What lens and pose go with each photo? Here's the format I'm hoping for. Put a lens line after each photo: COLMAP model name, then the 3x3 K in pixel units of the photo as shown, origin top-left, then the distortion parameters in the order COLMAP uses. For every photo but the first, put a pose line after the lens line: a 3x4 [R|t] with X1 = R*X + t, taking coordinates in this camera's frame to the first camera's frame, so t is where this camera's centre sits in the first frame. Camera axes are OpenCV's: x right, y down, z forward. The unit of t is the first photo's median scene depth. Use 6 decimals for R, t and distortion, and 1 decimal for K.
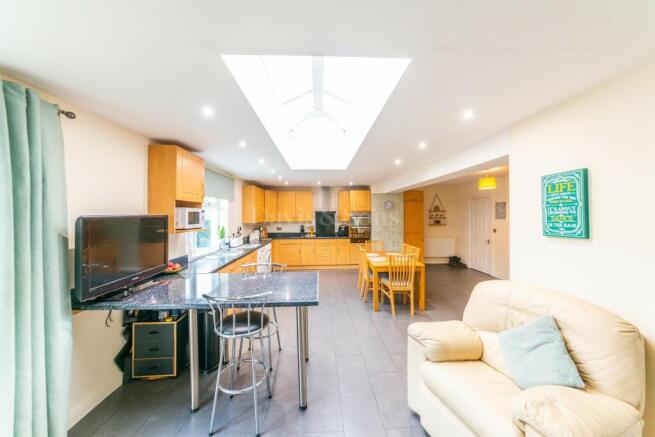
lens RADIAL K [[223.8, 0, 333.7], [0, 223.8, 214.0], [0, 0, 1]] dist [-0.006267, 0.000010]
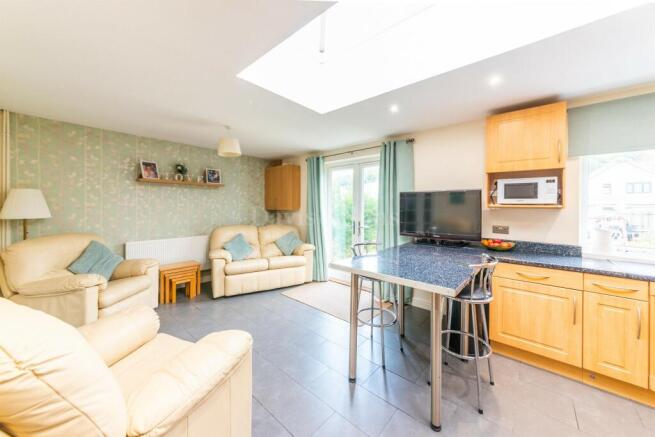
lens RADIAL K [[233.5, 0, 328.6], [0, 233.5, 206.8], [0, 0, 1]] dist [-0.011058, 0.000142]
pose [[-0.699498, 0.001472, -0.714633, 0.193668], [-0.004513, 0.999969, 0.006477, 0.031206], [0.714620, 0.007755, -0.699470, 0.471858]]
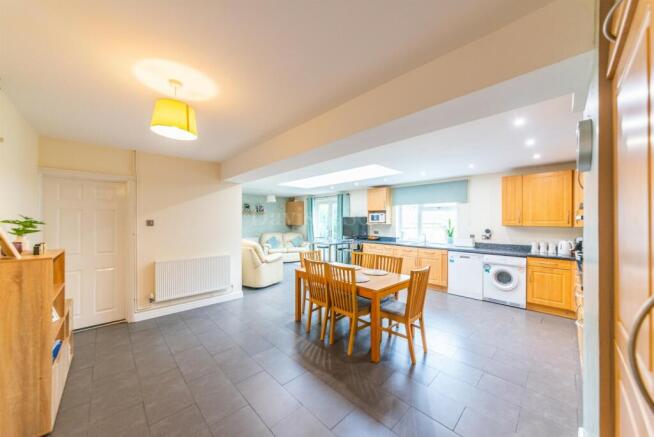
lens RADIAL K [[228.9, 0, 328.1], [0, 228.9, 220.8], [0, 0, 1]] dist [0.000075, 0.000008]
pose [[-0.754519, 0.001657, -0.656276, 0.545529], [0.000730, 0.999998, 0.001685, 0.018541], [0.656278, 0.000792, -0.754519, 1.063564]]
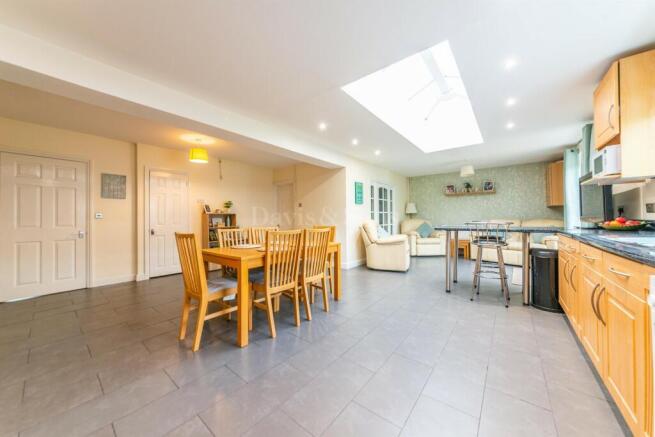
lens RADIAL K [[223.7, 0, 327.5], [0, 223.7, 218.5], [0, 0, 1]] dist [-0.008034, 0.000140]
pose [[-0.735953, 0.011368, 0.676937, -0.198619], [0.013014, 0.999912, -0.002643, 0.084469], [-0.676907, 0.006865, -0.736036, 0.962710]]
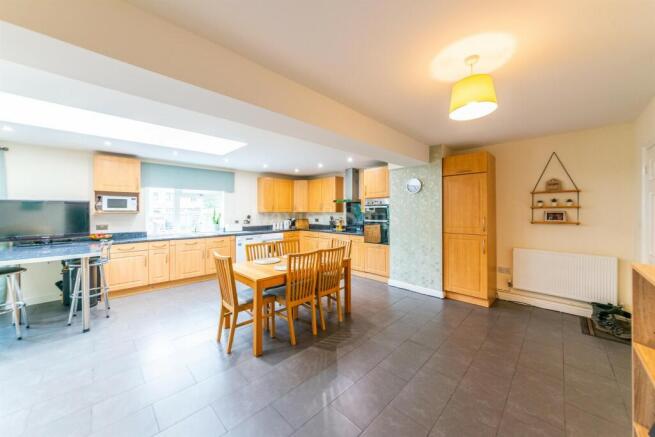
lens RADIAL K [[233.5, 0, 328.6], [0, 233.5, 206.8], [0, 0, 1]] dist [-0.011058, 0.000142]
pose [[0.675490, -0.011566, -0.737279, 0.590112], [0.002374, 0.999906, -0.013511, 0.026611], [0.737365, 0.007376, 0.675454, 0.430885]]
